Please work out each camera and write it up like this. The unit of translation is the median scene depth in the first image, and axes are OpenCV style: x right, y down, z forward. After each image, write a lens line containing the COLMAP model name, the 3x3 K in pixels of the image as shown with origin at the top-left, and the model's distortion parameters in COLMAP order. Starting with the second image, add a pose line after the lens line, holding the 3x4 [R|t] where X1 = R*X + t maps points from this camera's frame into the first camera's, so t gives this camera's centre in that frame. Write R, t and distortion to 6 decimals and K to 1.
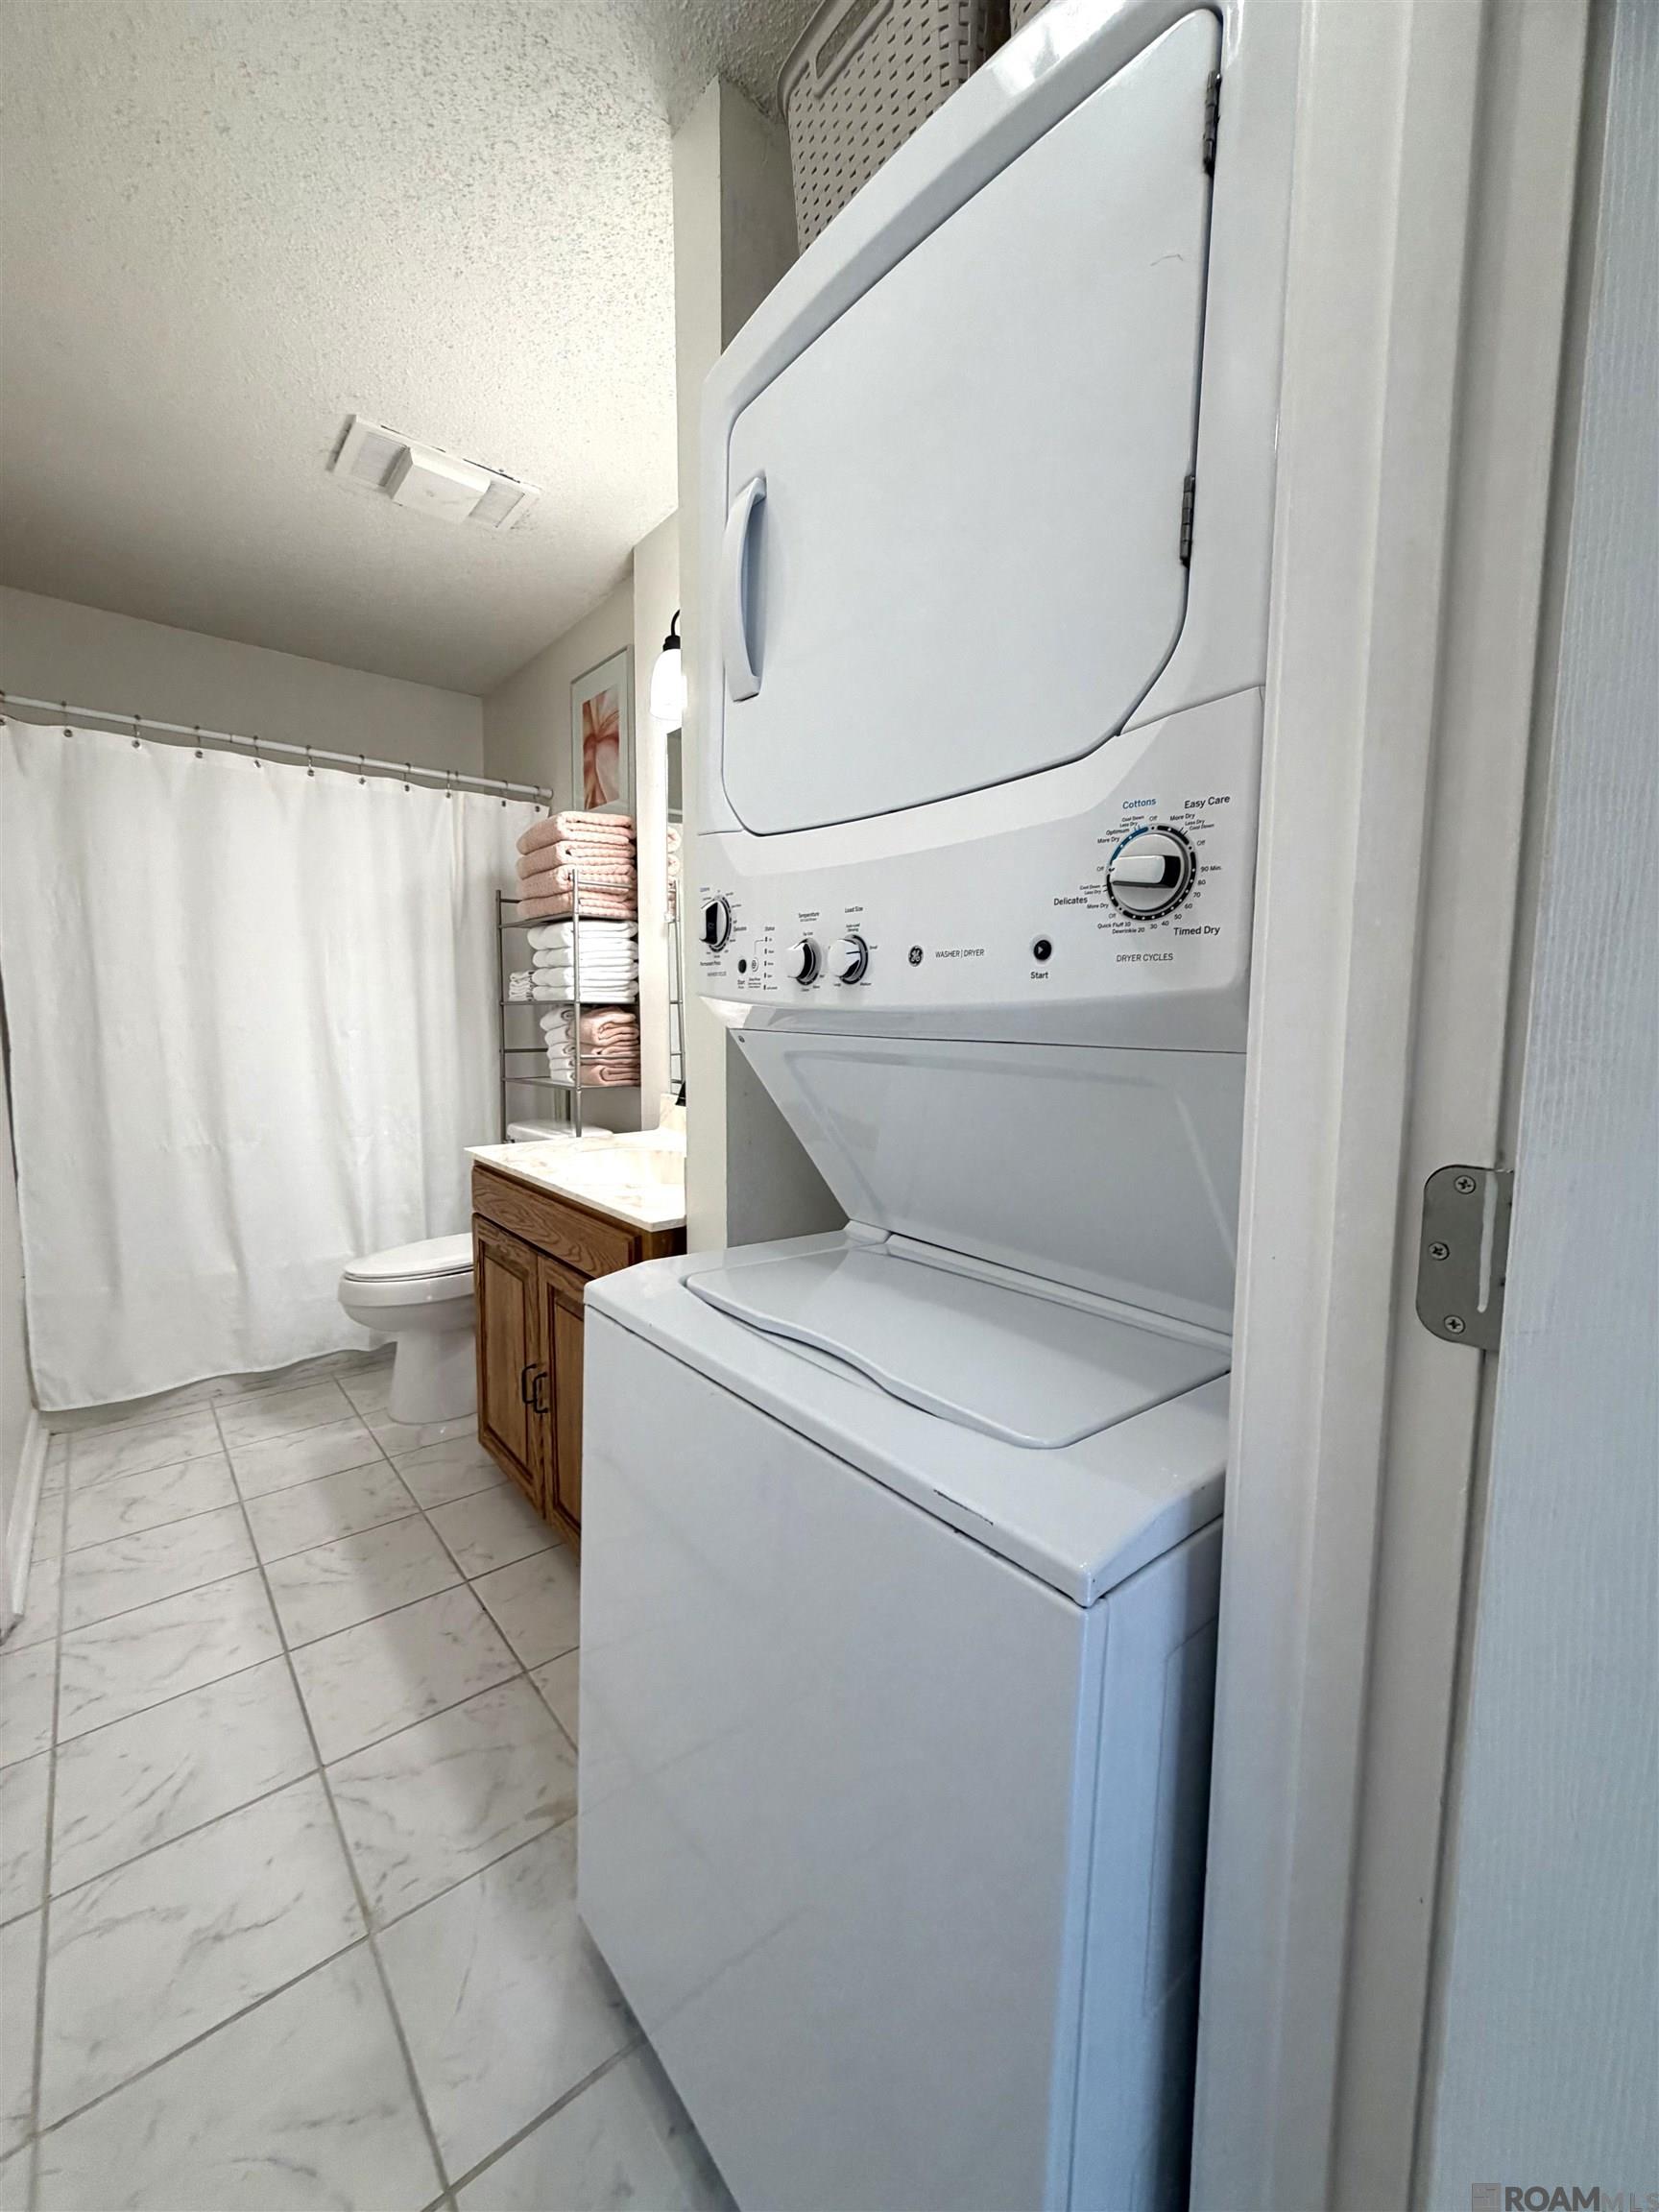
lens RADIAL K [[884.6, 0, 832.5], [0, 884.6, 1097.4], [0, 0, 1]] dist [0.000058, 0.000114]
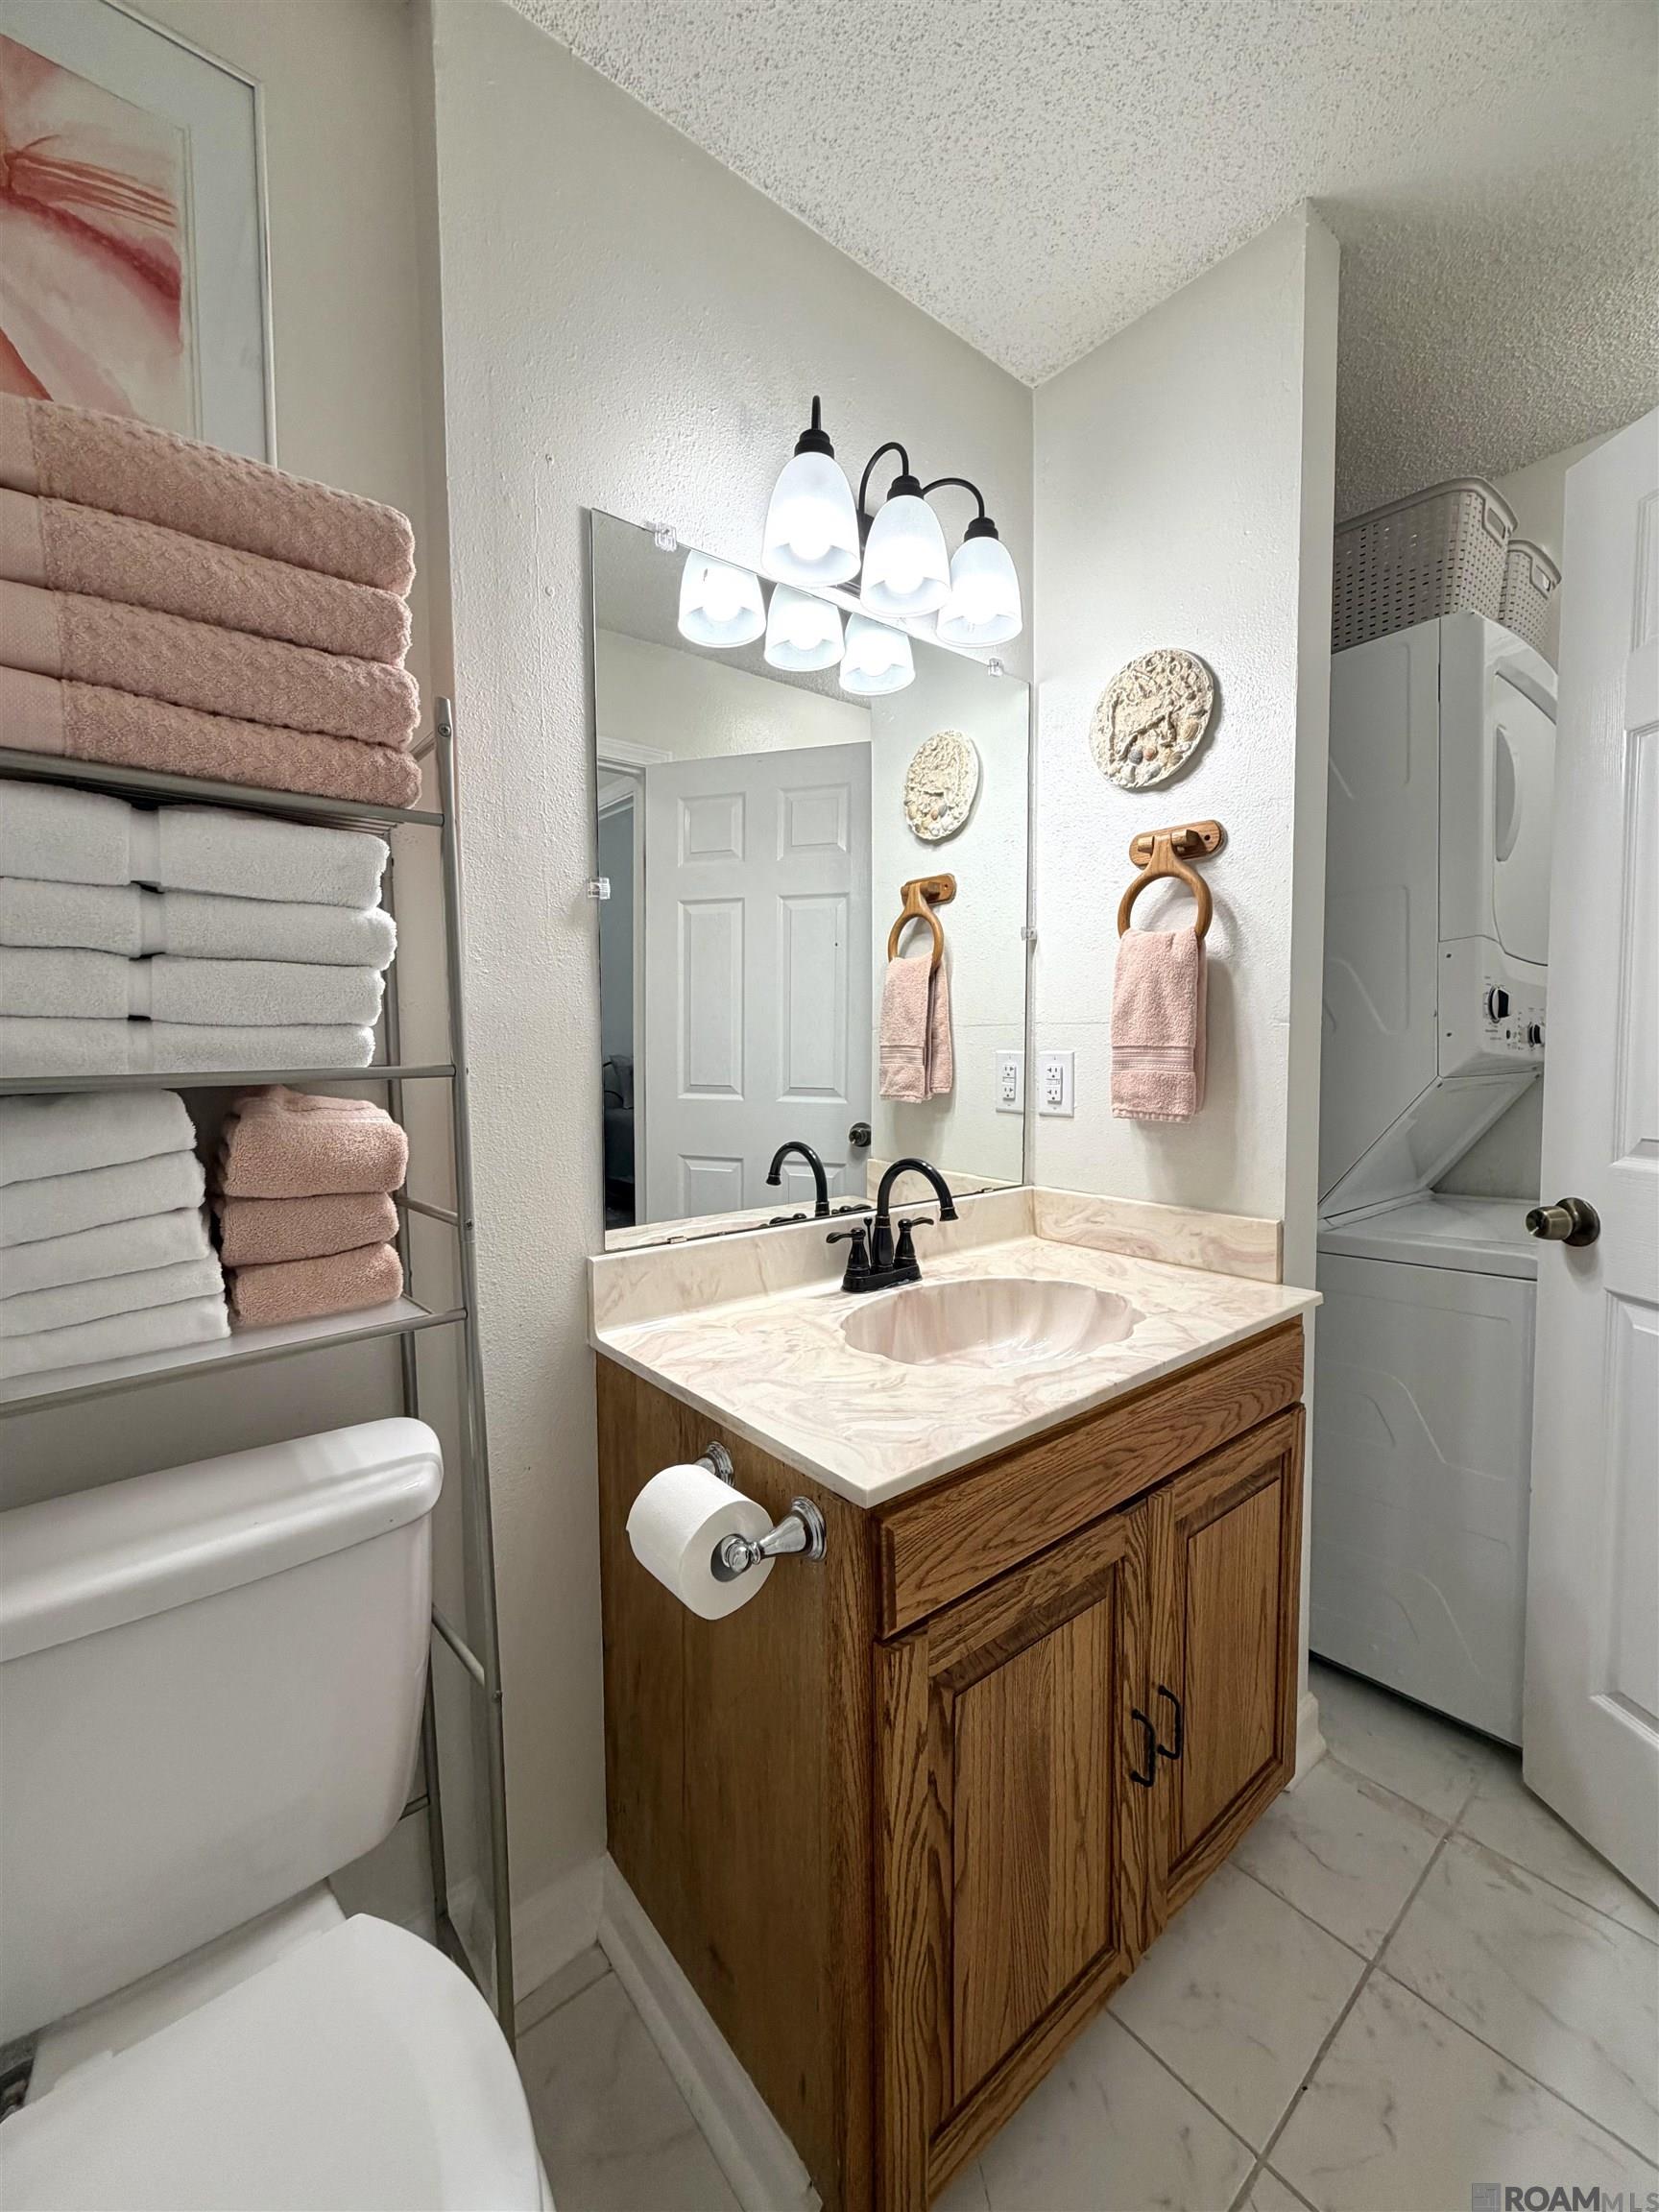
lens RADIAL K [[884.6, 0, 832.5], [0, 884.6, 1097.4], [0, 0, 1]] dist [0.000058, 0.000114]
pose [[0.002996, -0.065117, 0.997873, -0.618294], [0.109171, 0.991935, 0.064401, -0.099349], [-0.994018, 0.108746, 0.010081, 0.810456]]
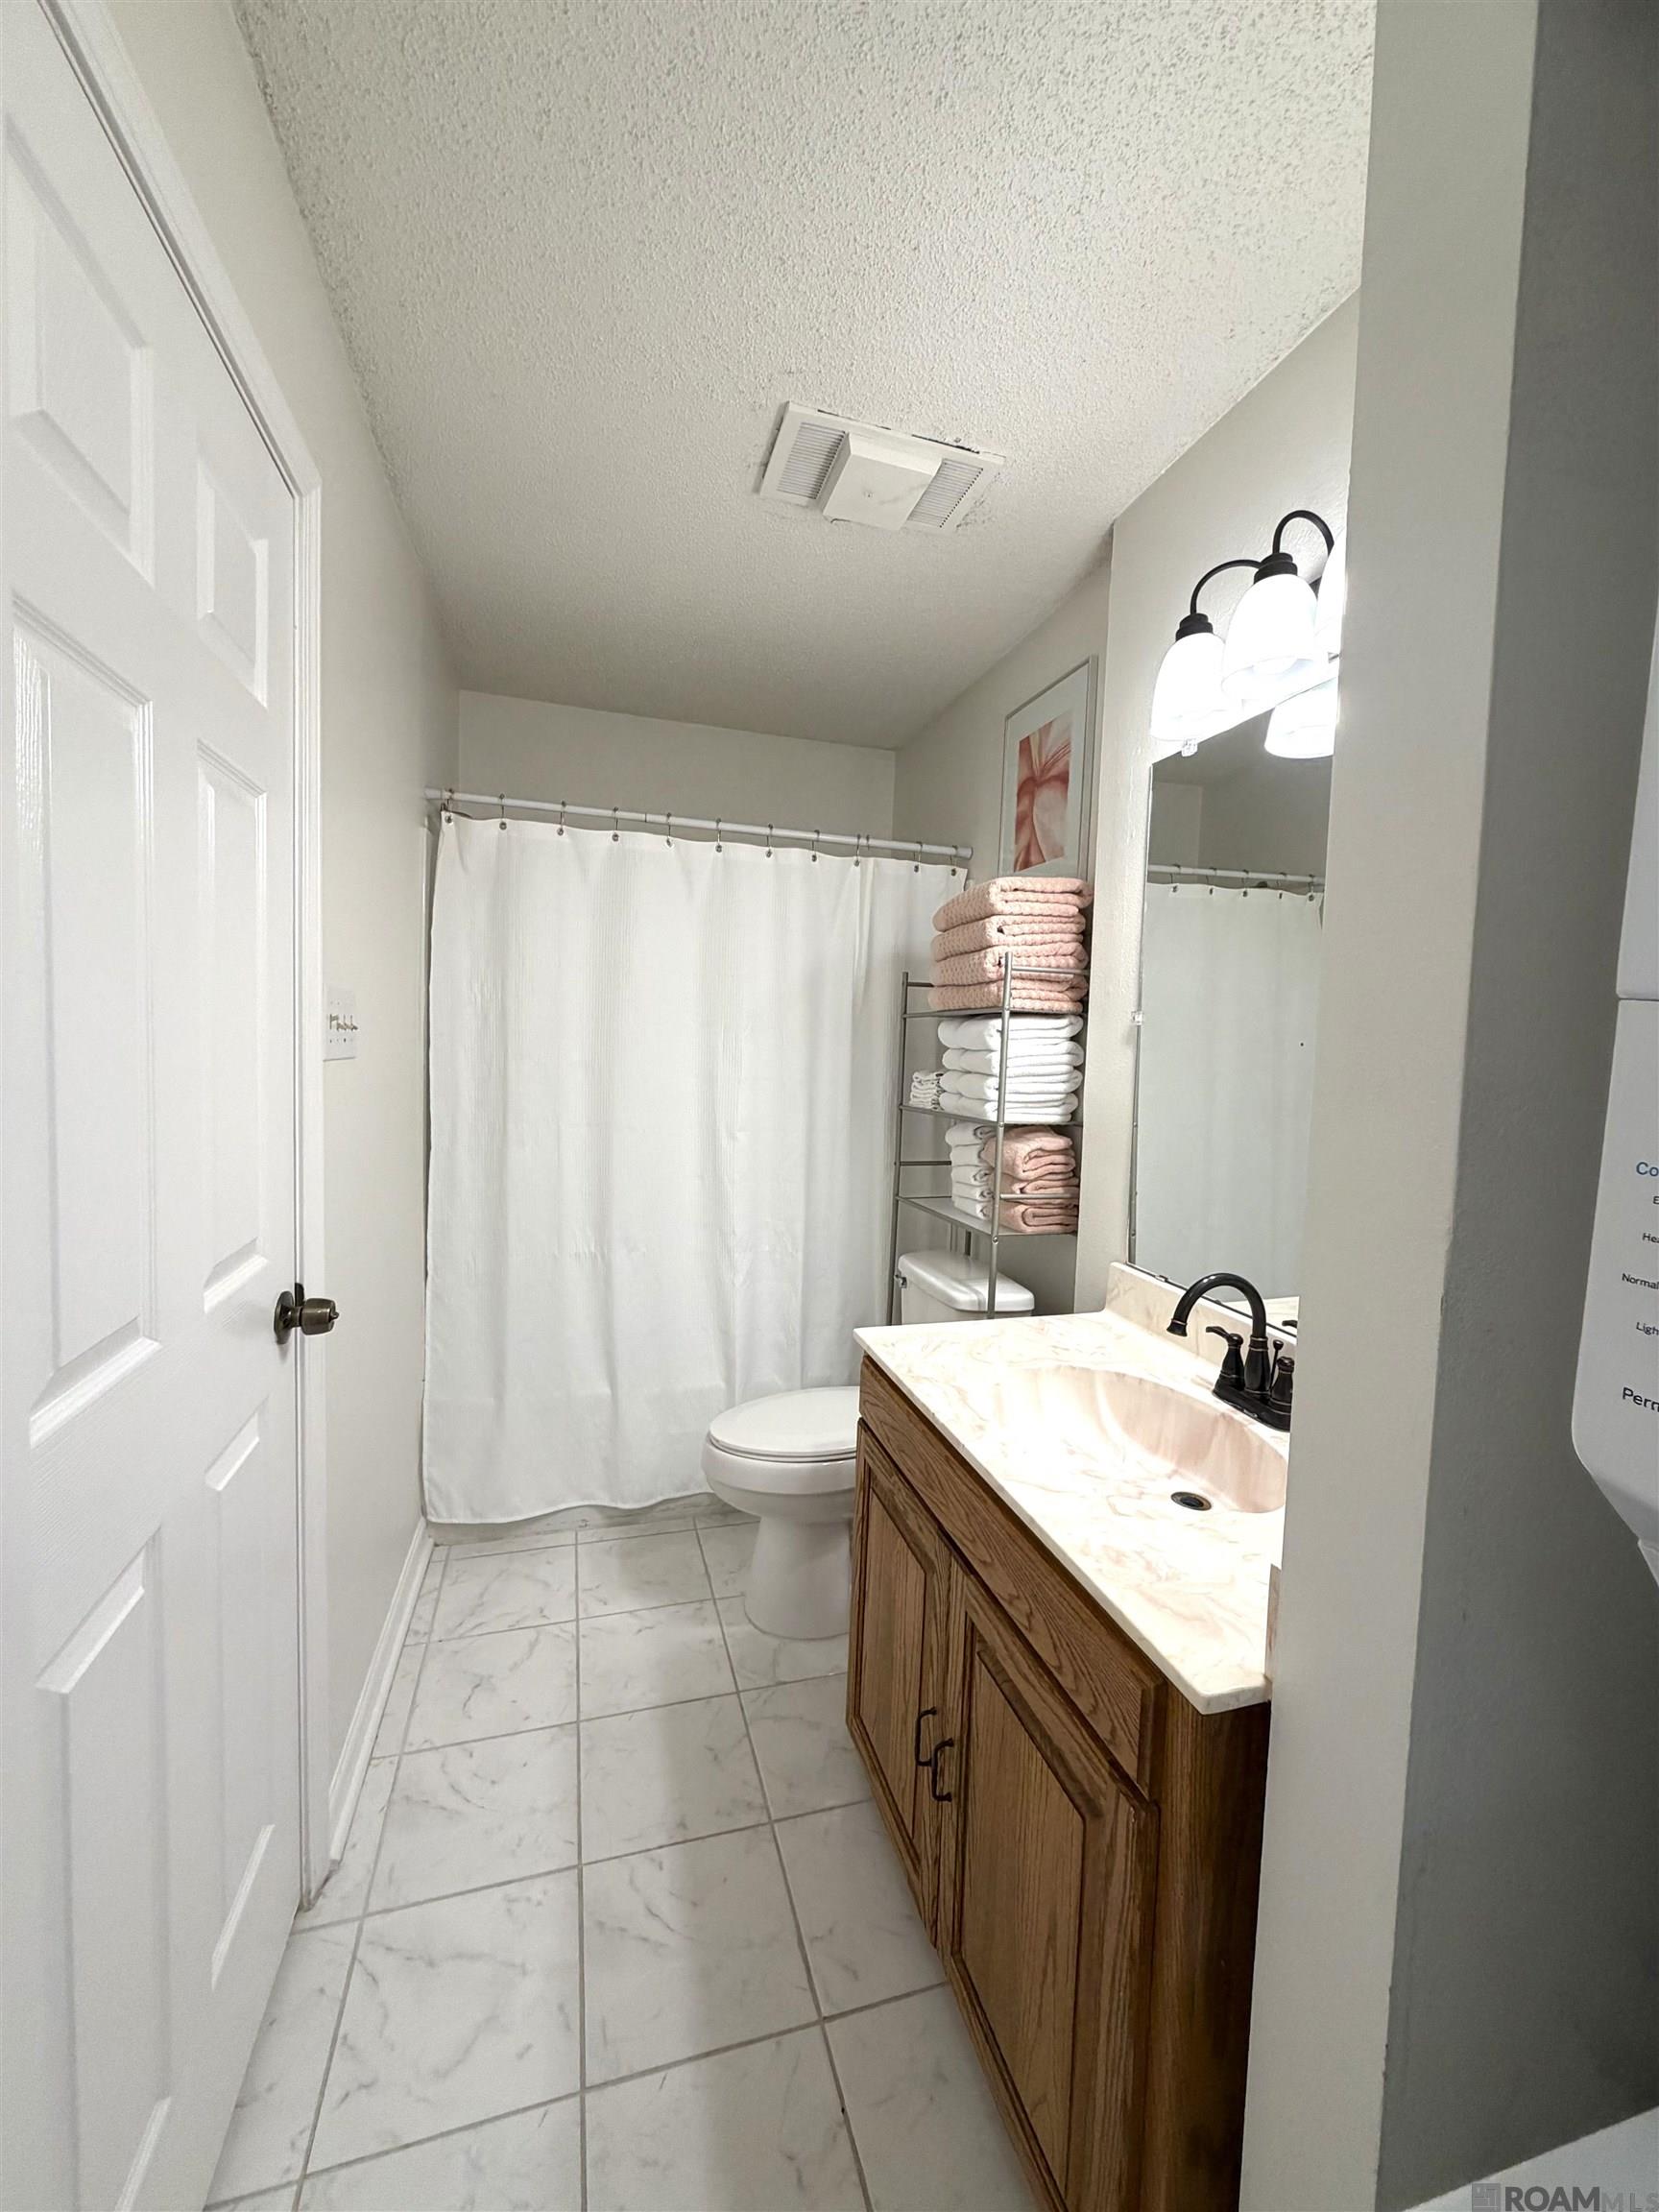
lens RADIAL K [[884.6, 0, 832.5], [0, 884.6, 1097.4], [0, 0, 1]] dist [0.000058, 0.000114]
pose [[0.918143, 0.046337, -0.393530, -0.118287], [-0.064859, 0.997319, -0.033893, -0.092281], [0.390905, 0.056643, 0.918687, 0.234710]]
